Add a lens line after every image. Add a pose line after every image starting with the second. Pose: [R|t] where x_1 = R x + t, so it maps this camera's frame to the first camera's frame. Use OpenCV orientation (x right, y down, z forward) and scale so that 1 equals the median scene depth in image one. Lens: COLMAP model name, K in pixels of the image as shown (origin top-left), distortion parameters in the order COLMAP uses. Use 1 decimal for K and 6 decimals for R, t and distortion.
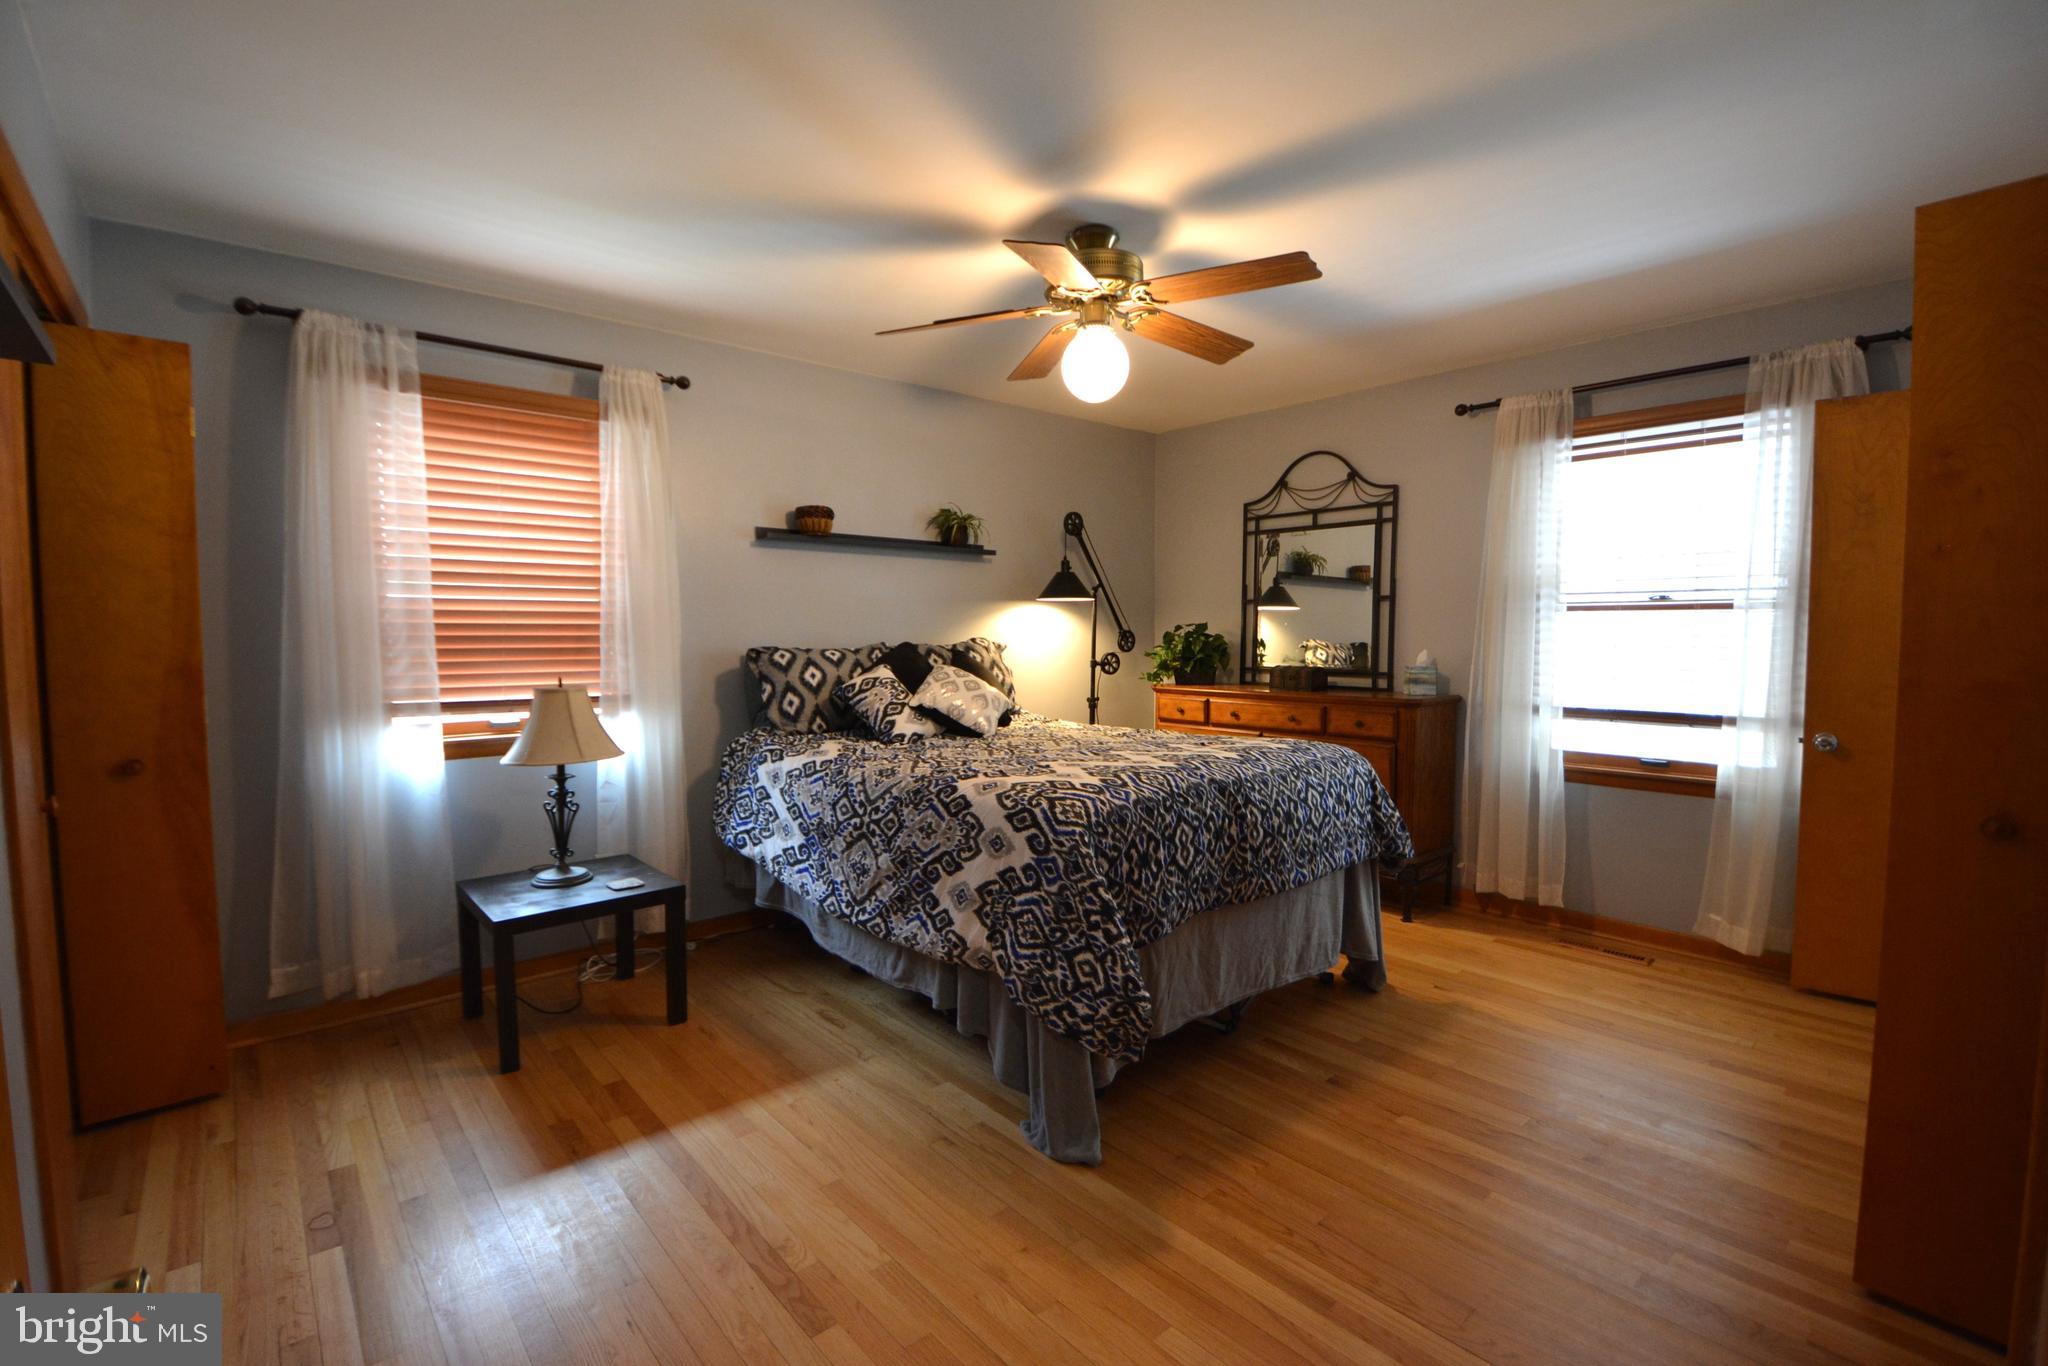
lens RADIAL K [[917.8, 0, 1021.5], [0, 917.8, 692.8], [0, 0, 1]] dist [0.014623, -0.025189]
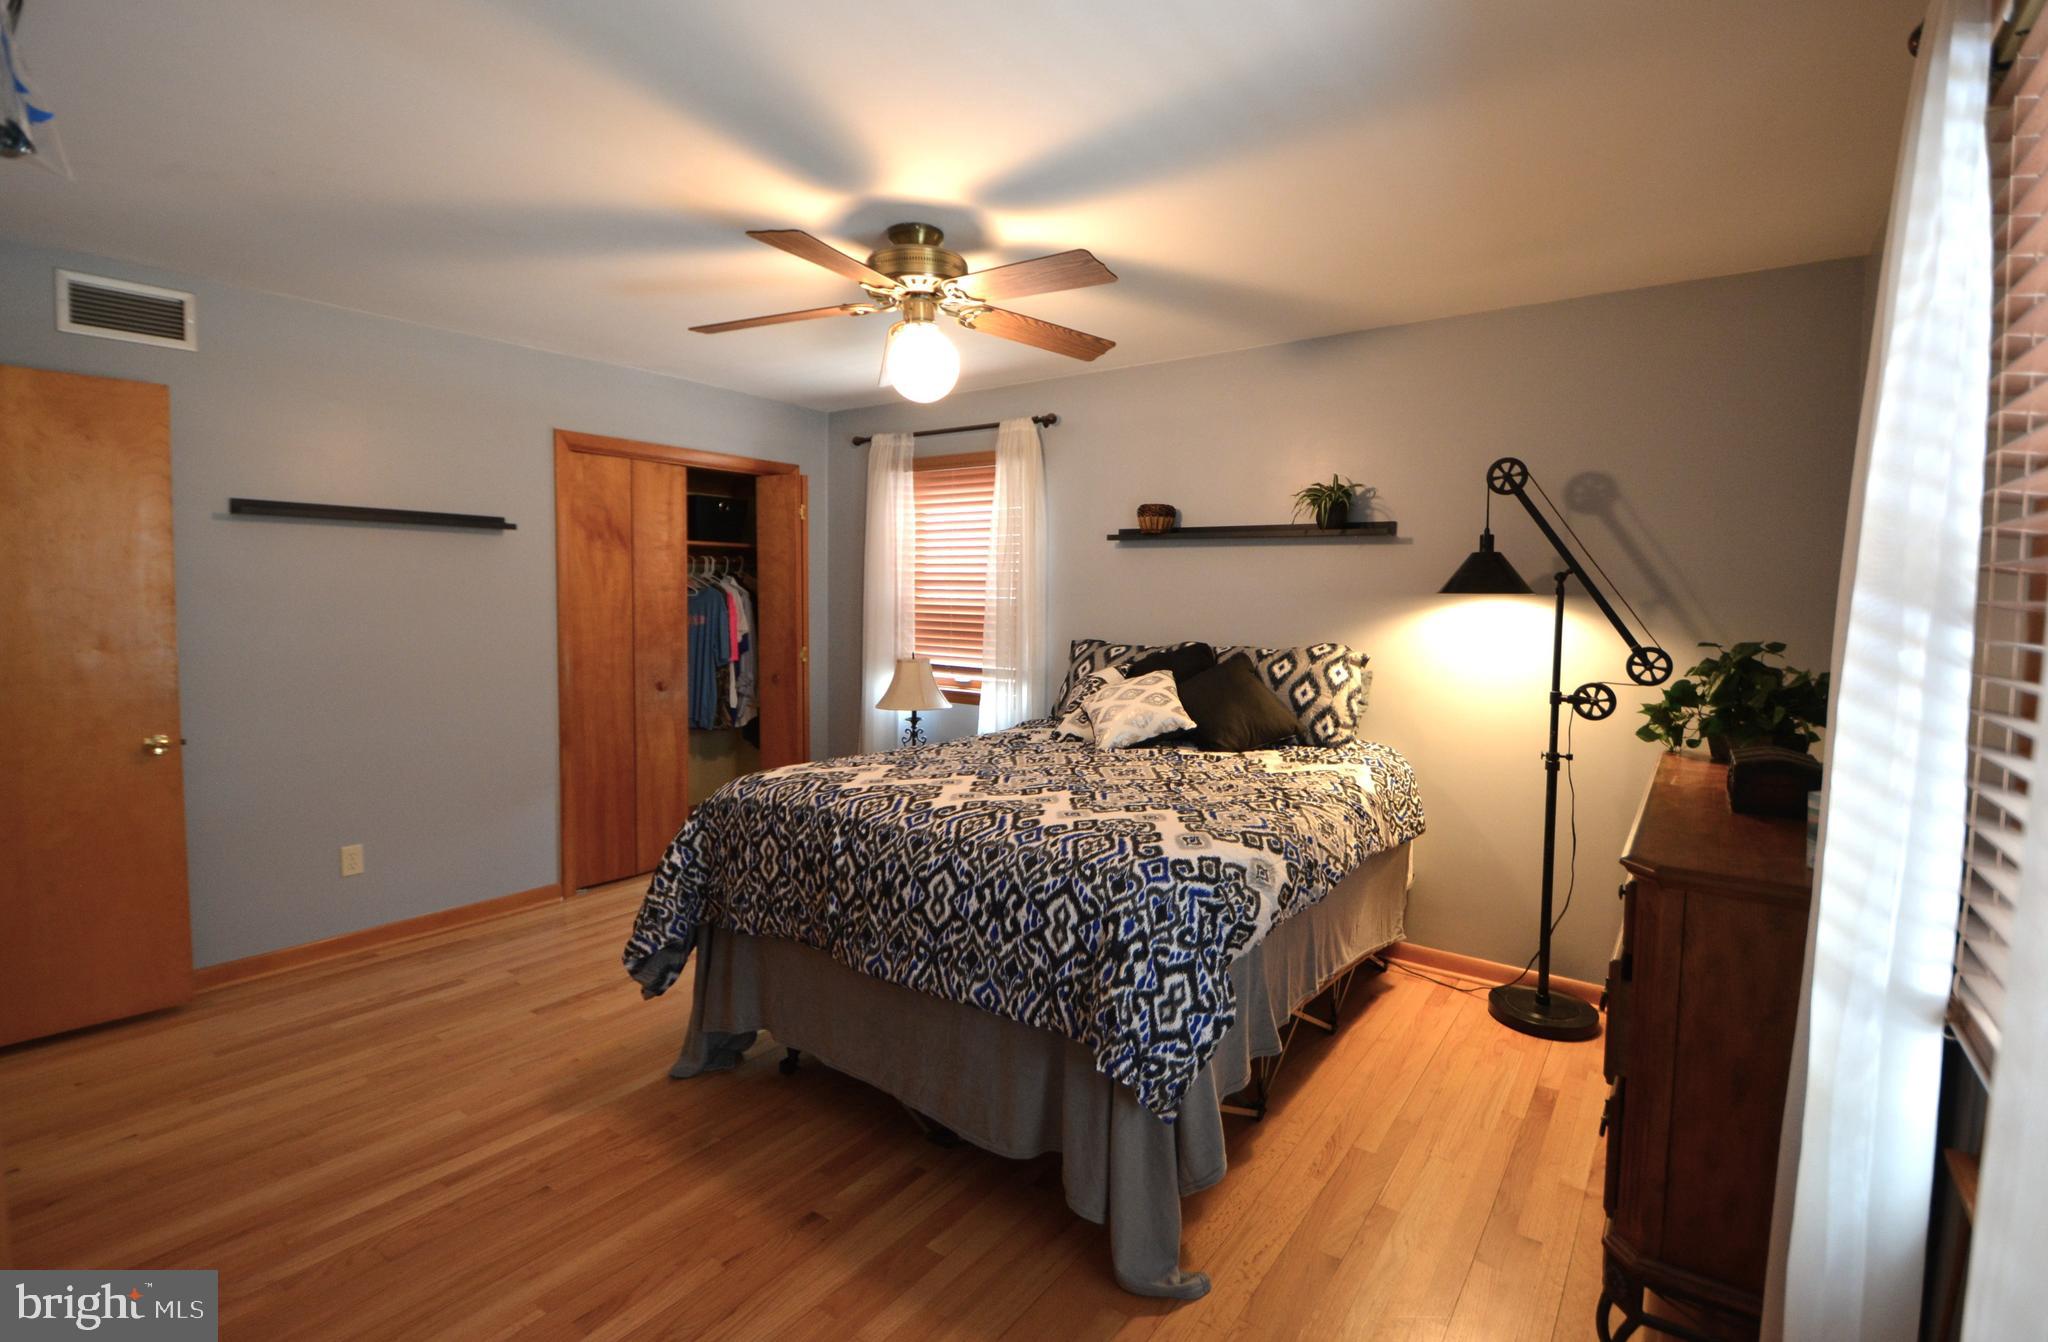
lens RADIAL K [[938.8, 0, 1016.7], [0, 938.8, 648.4], [0, 0, 1]] dist [0.015905, -0.000007]
pose [[0.208695, 0.066595, -0.975711, 0.983419], [-0.076864, 0.995710, 0.051520, -0.110858], [0.974956, 0.064245, 0.212918, 0.824845]]
